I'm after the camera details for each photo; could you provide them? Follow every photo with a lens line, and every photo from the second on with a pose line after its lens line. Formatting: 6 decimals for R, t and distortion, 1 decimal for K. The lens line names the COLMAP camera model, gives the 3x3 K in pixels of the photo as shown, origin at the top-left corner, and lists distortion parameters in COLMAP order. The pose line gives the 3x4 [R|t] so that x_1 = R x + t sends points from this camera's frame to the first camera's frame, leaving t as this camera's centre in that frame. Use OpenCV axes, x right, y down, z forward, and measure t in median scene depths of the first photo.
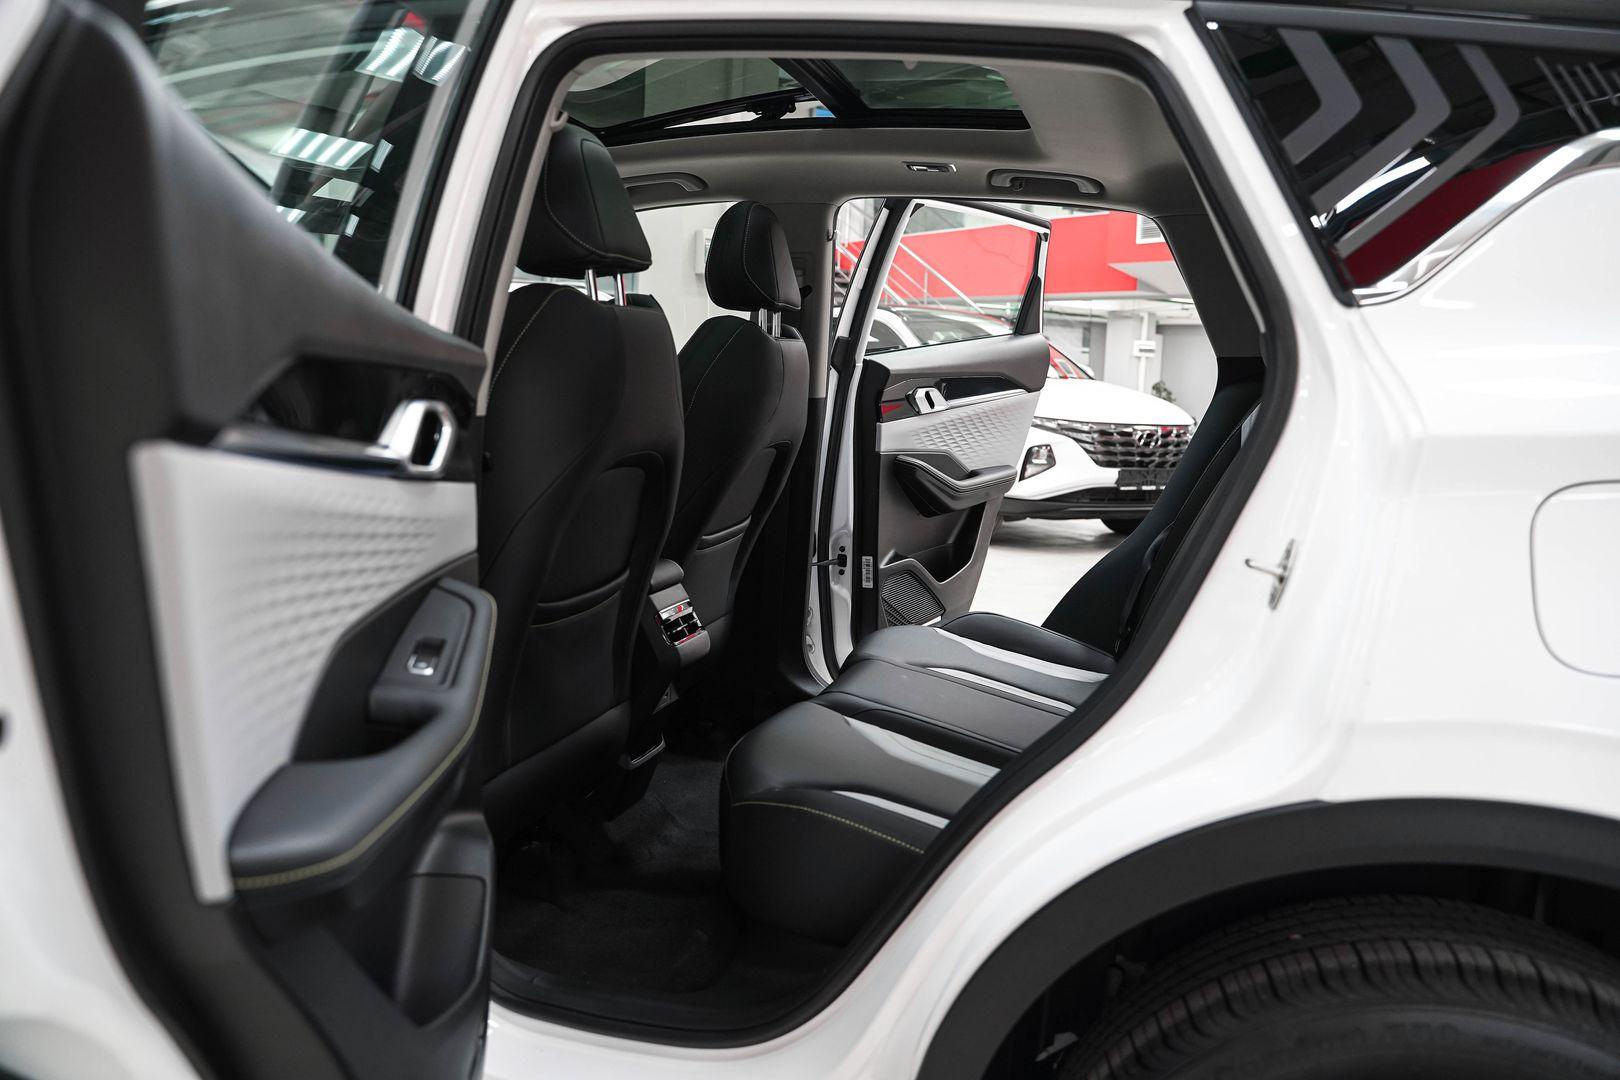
lens RADIAL K [[1320.4, 0, 810.0], [0, 1320.4, 540.0], [0, 0, 1]] dist [-0.115654, 0.099051]
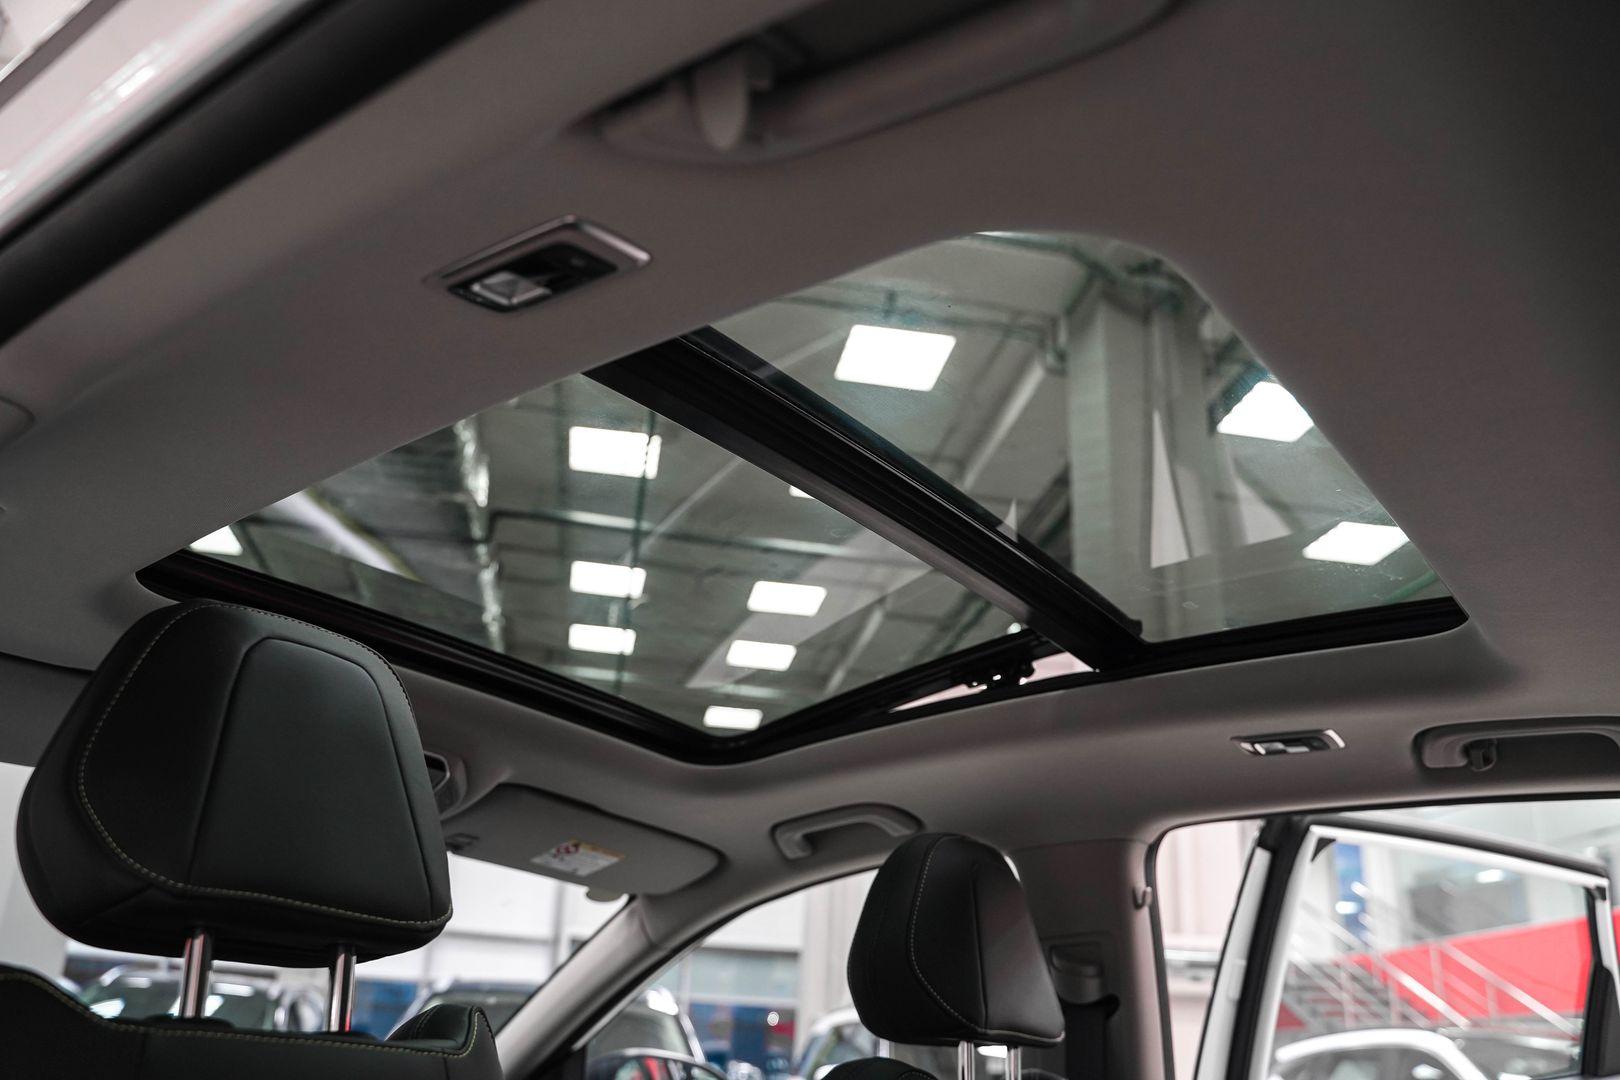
lens RADIAL K [[1320.4, 0, 810.0], [0, 1320.4, 540.0], [0, 0, 1]] dist [-0.115654, 0.099051]
pose [[0.925225, -0.141047, -0.352229, 0.099398], [-0.060600, 0.861483, -0.504157, -0.080061], [0.374549, 0.487804, 0.788518, 0.452972]]
